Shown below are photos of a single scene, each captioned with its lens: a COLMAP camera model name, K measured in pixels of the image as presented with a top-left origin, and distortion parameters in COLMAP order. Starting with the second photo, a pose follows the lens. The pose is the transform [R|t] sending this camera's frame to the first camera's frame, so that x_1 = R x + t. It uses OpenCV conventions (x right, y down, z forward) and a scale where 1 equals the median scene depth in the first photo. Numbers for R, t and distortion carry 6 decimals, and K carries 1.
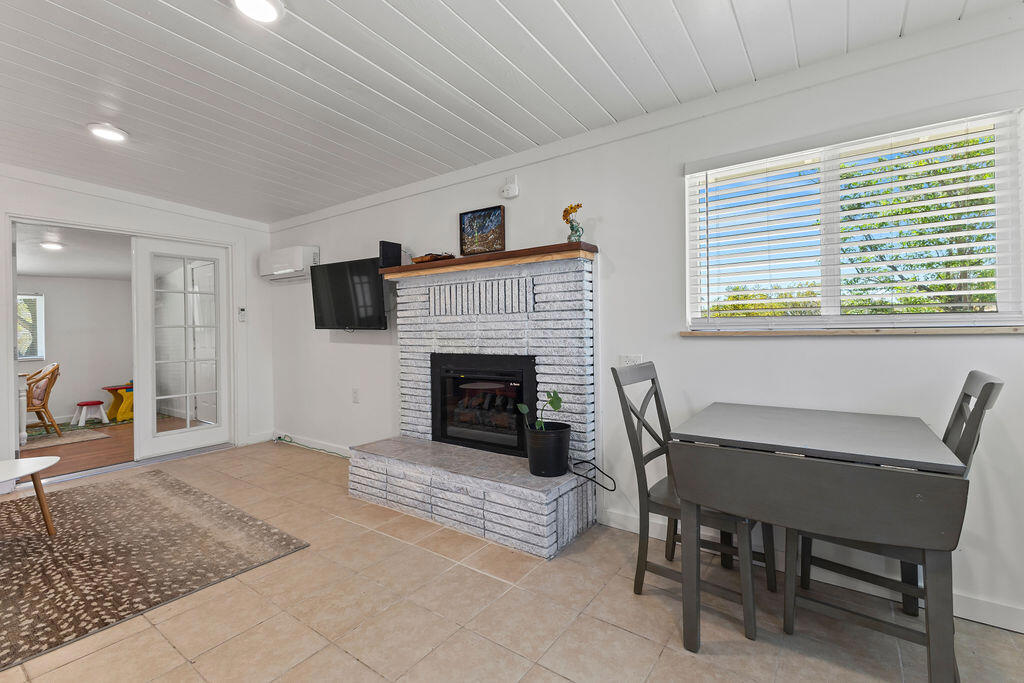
lens RADIAL K [[444.7, 0, 513.4], [0, 444.7, 337.3], [0, 0, 1]] dist [0.016272, -0.003276]
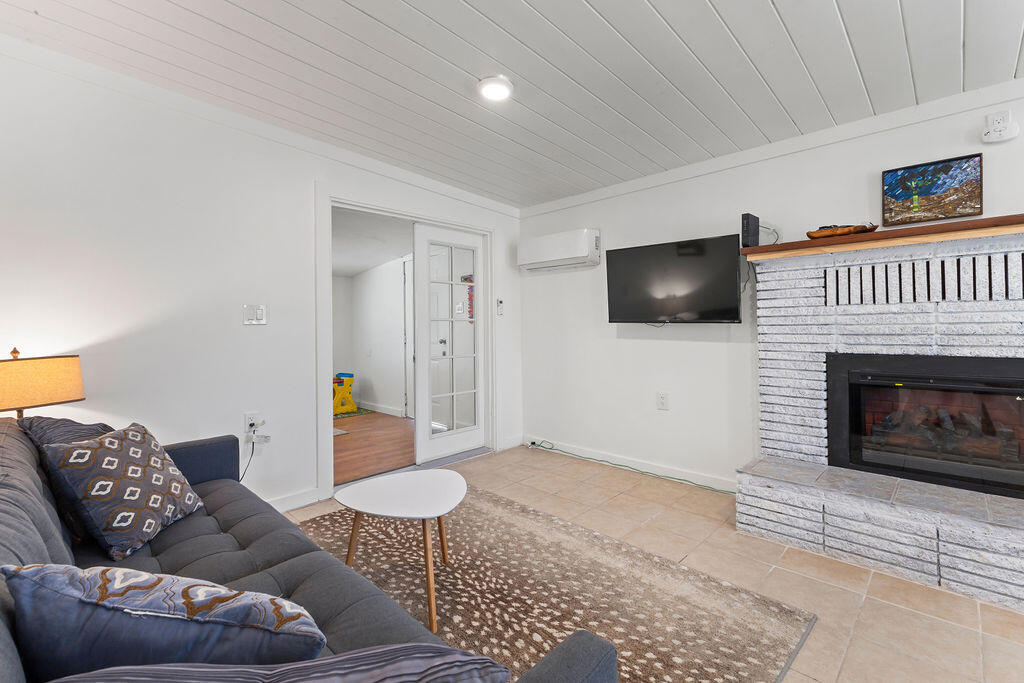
lens RADIAL K [[444.7, 0, 532.3], [0, 444.7, 329.3], [0, 0, 1]] dist [0.016272, -0.003276]
pose [[0.990300, 0.005390, -0.138841, -0.609143], [-0.007167, 0.999899, -0.012300, 0.007612], [0.138761, 0.013176, 0.990238, 0.153577]]
